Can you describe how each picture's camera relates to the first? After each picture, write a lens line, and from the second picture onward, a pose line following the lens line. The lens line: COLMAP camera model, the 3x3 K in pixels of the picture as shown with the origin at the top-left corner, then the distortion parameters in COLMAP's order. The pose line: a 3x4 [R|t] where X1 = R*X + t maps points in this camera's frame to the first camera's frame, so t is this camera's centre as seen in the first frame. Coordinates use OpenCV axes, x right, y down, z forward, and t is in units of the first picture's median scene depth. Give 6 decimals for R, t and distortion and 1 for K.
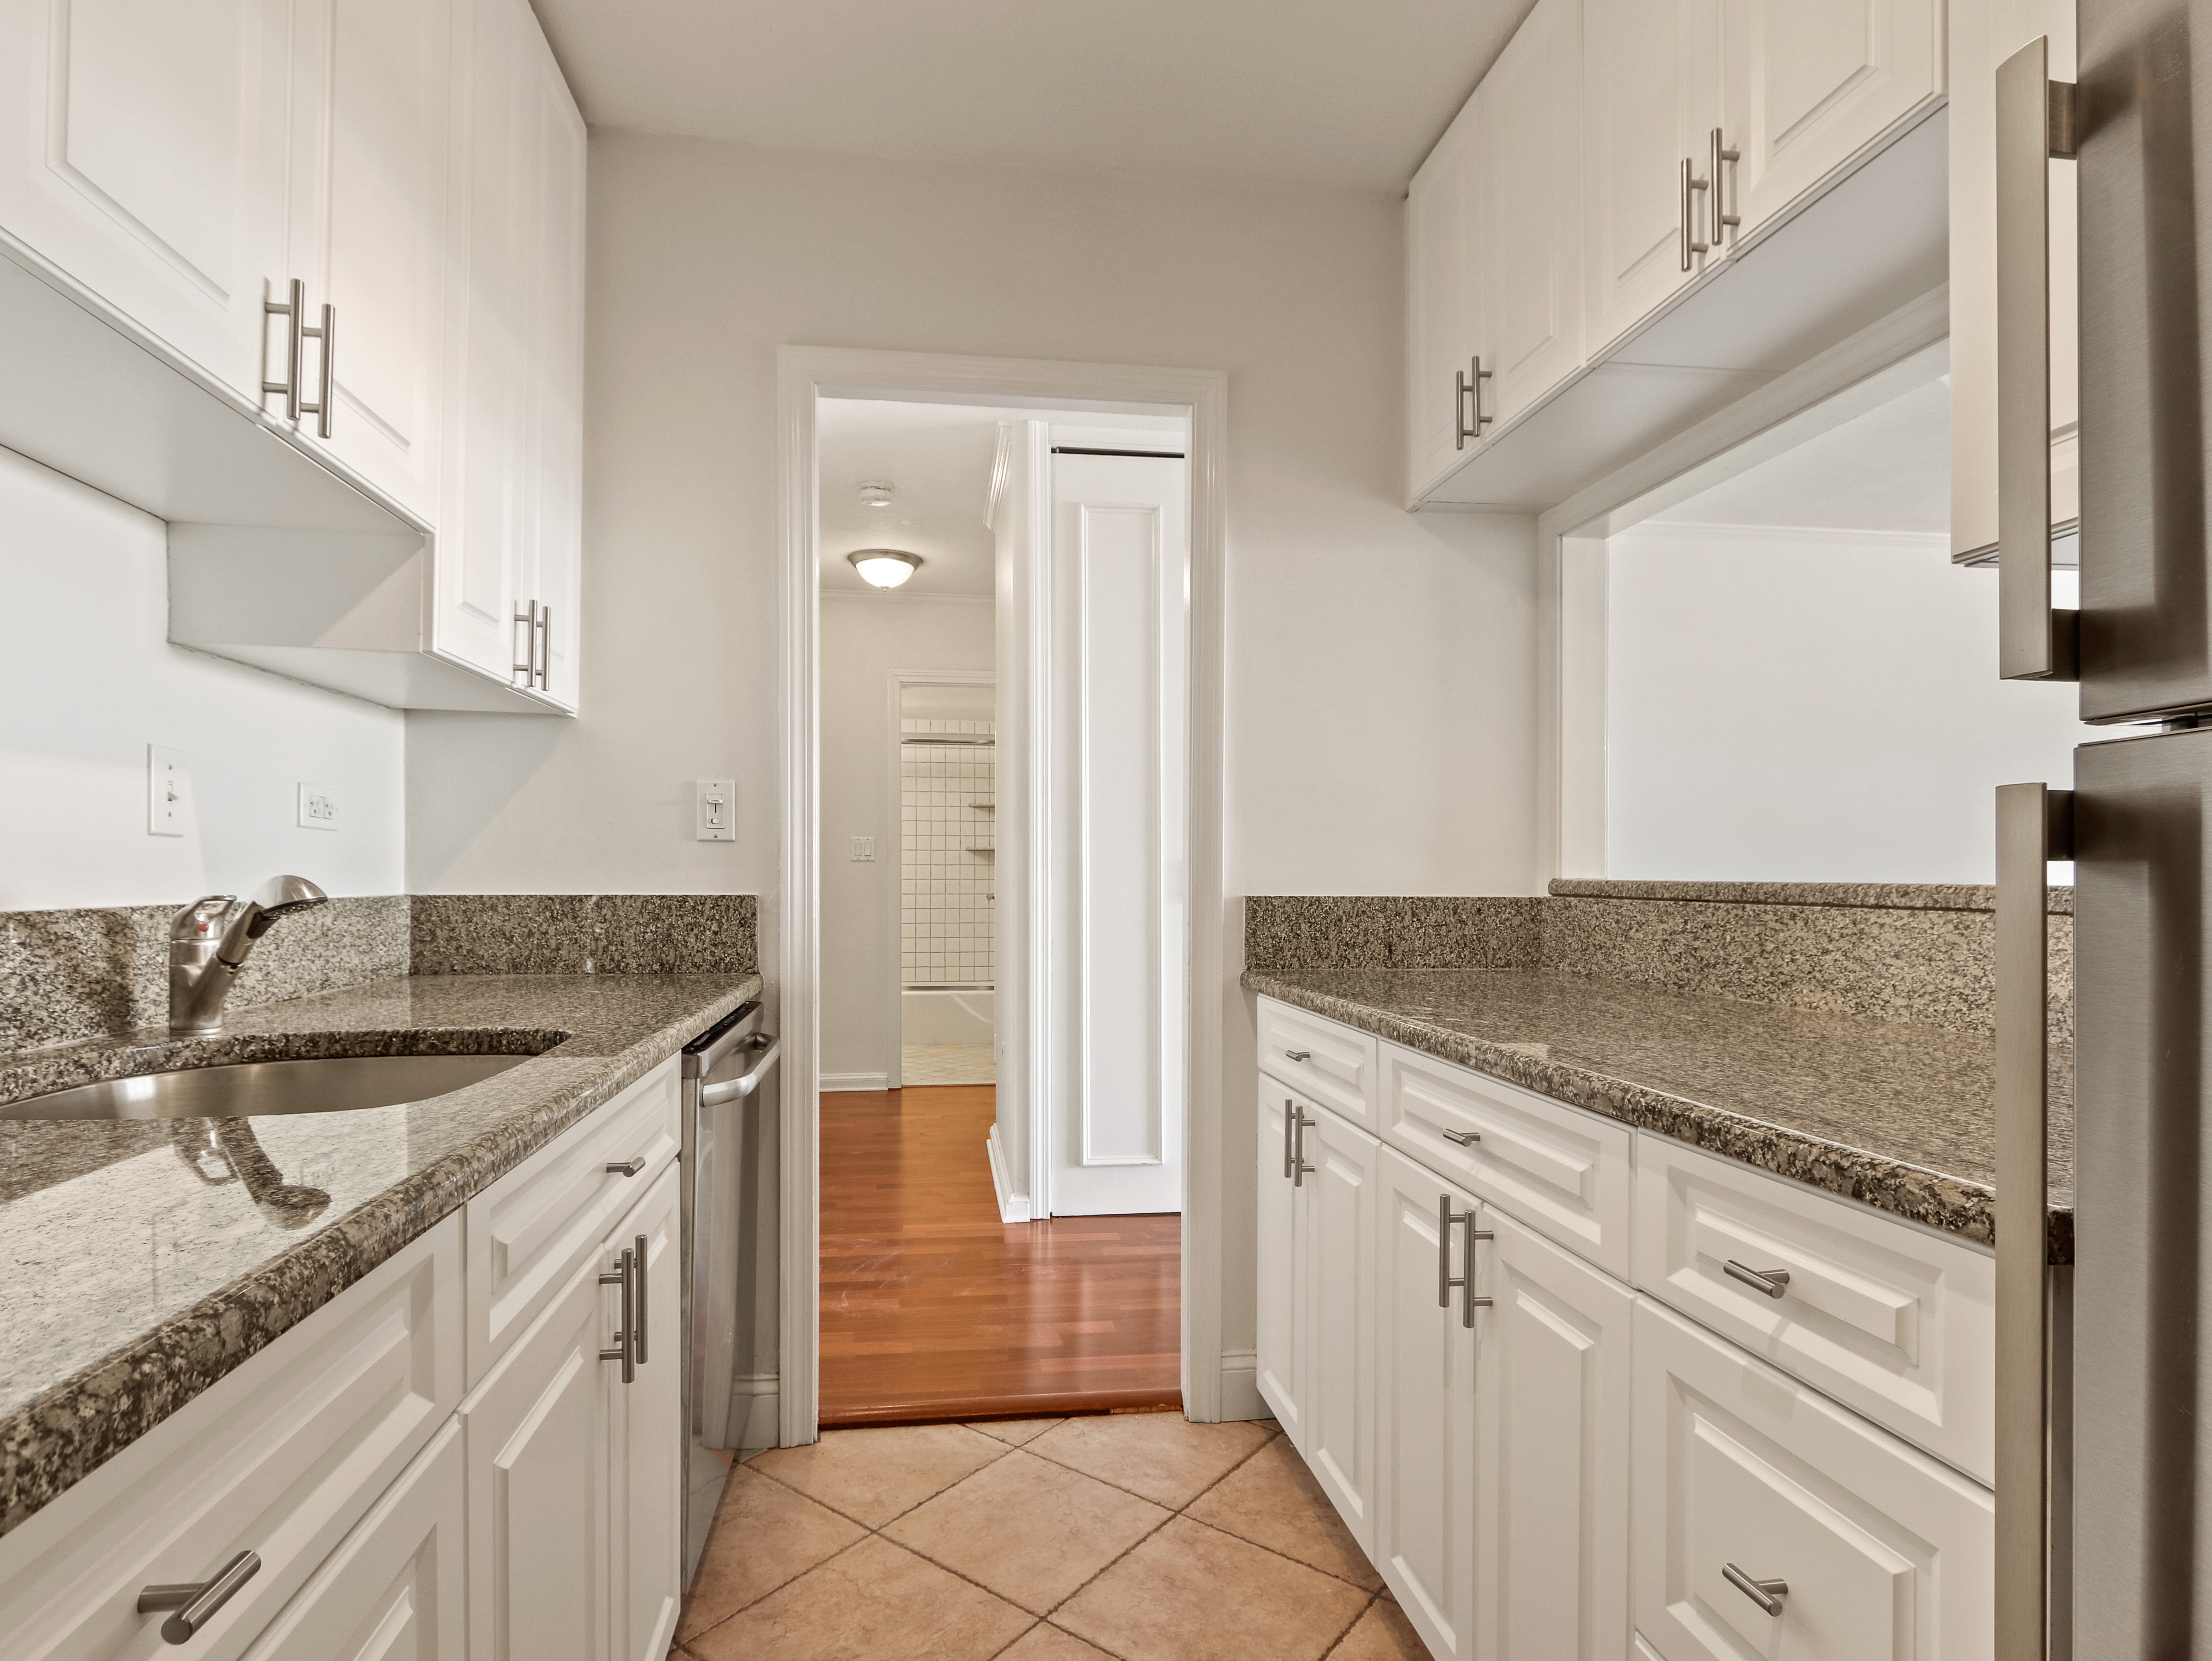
lens RADIAL K [[1161.5, 0, 1106.0], [0, 1161.5, 830.5], [0, 0, 1]] dist [0.004880, -0.001511]
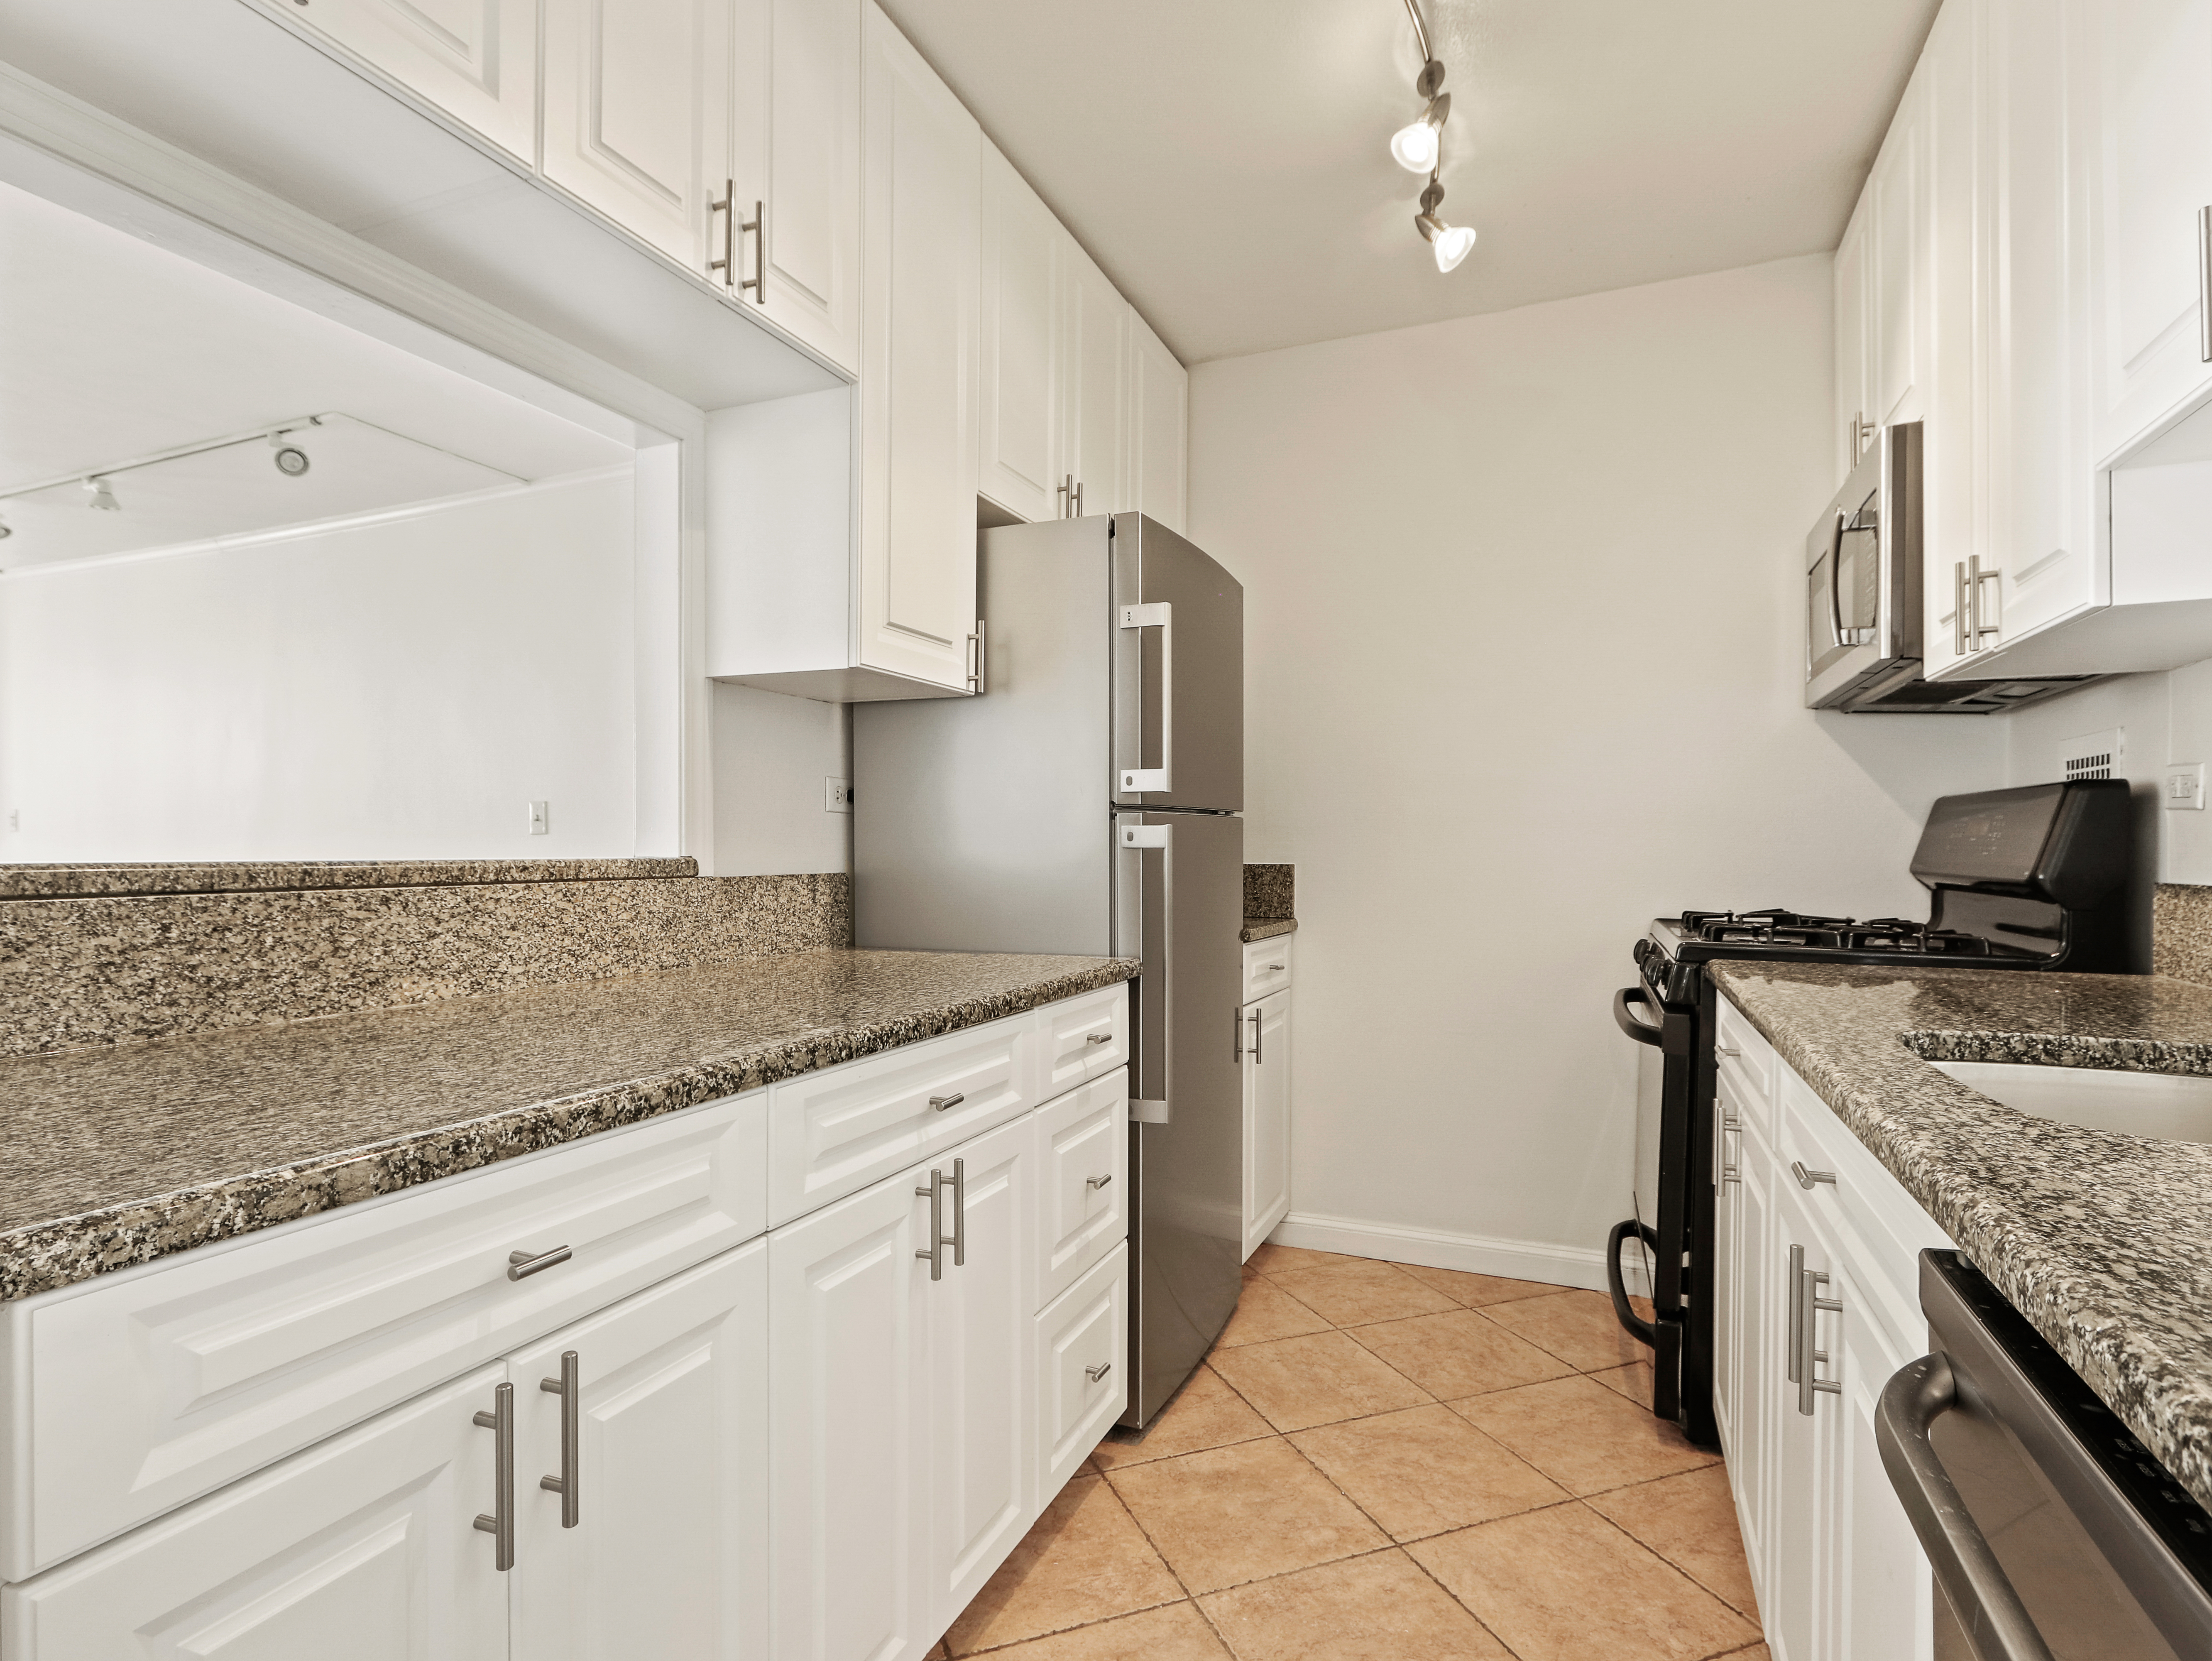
lens RADIAL K [[1161.5, 0, 1106.0], [0, 1161.5, 830.5], [0, 0, 1]] dist [0.004880, -0.001511]
pose [[-0.855365, 0.005710, 0.517994, -0.300385], [-0.021380, 0.998698, -0.046313, 0.051851], [-0.517584, -0.050689, -0.854130, 1.480429]]
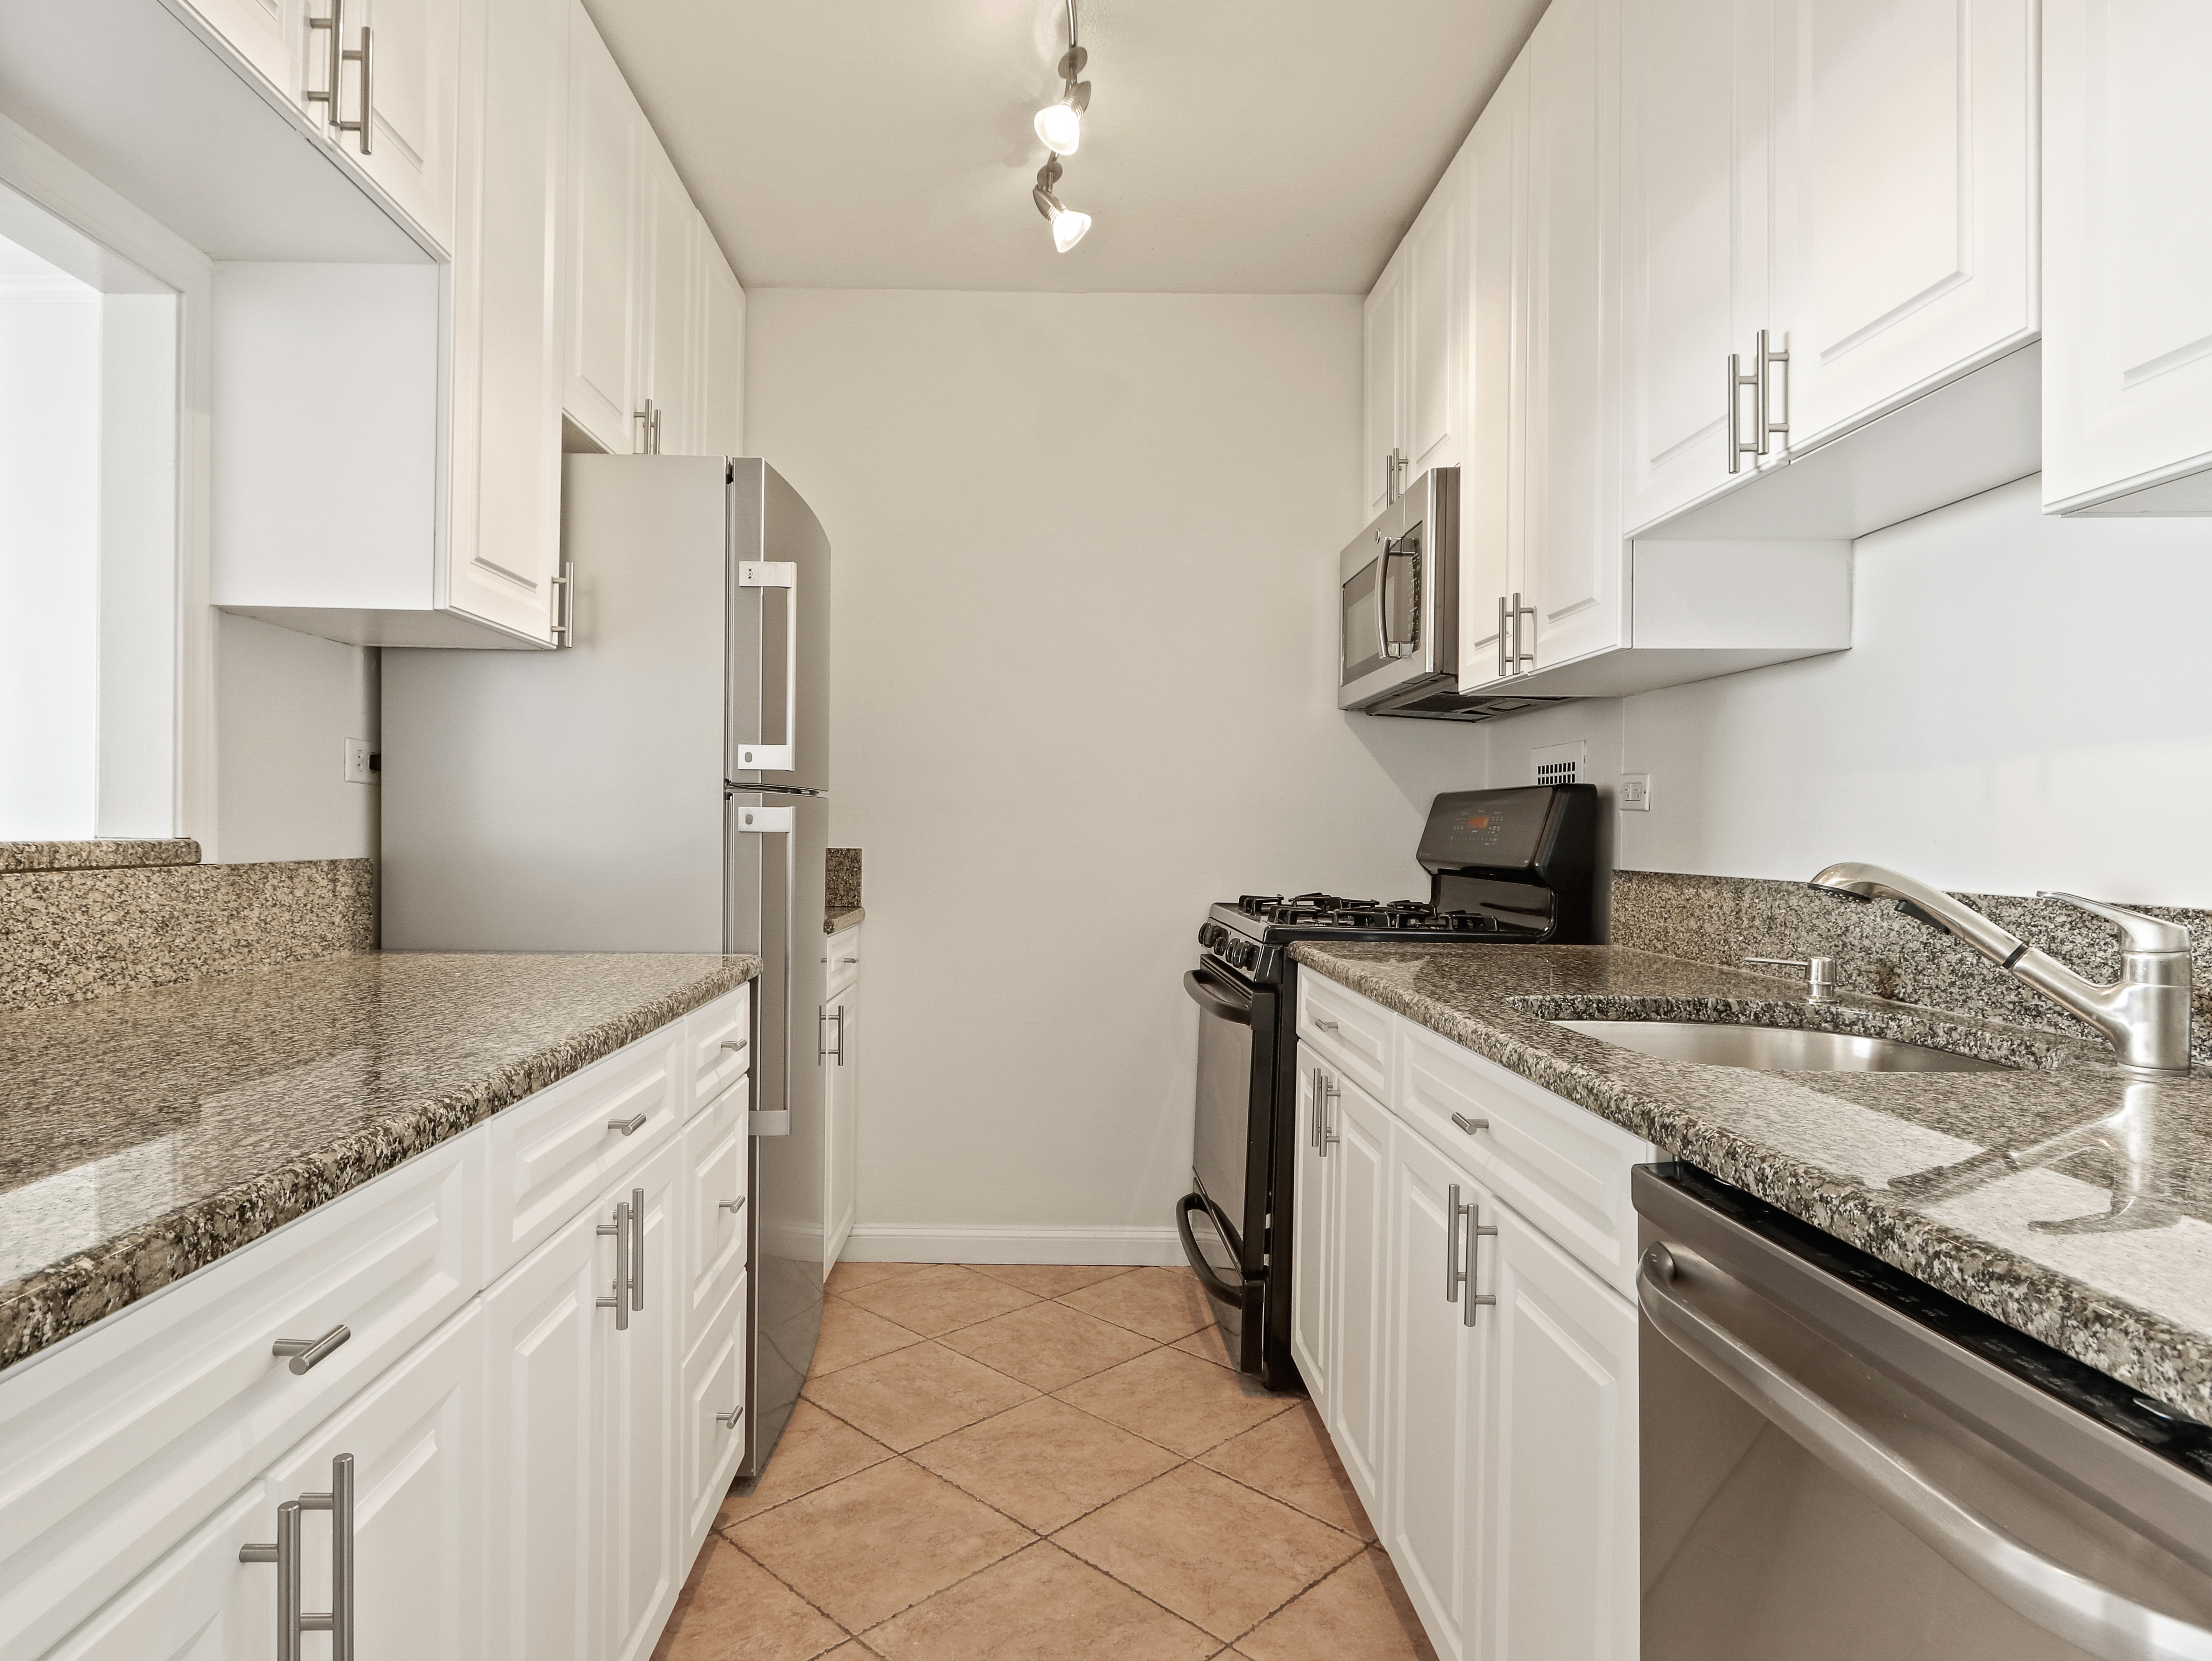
lens RADIAL K [[1293.7, 0, 1068.7], [0, 1293.7, 807.4], [0, 0, 1]] dist [0.002695, -0.000837]
pose [[-0.991670, -0.012222, 0.128221, -0.138448], [-0.019311, 0.998344, -0.054195, 0.050372], [-0.127346, -0.056220, -0.990264, 1.600147]]
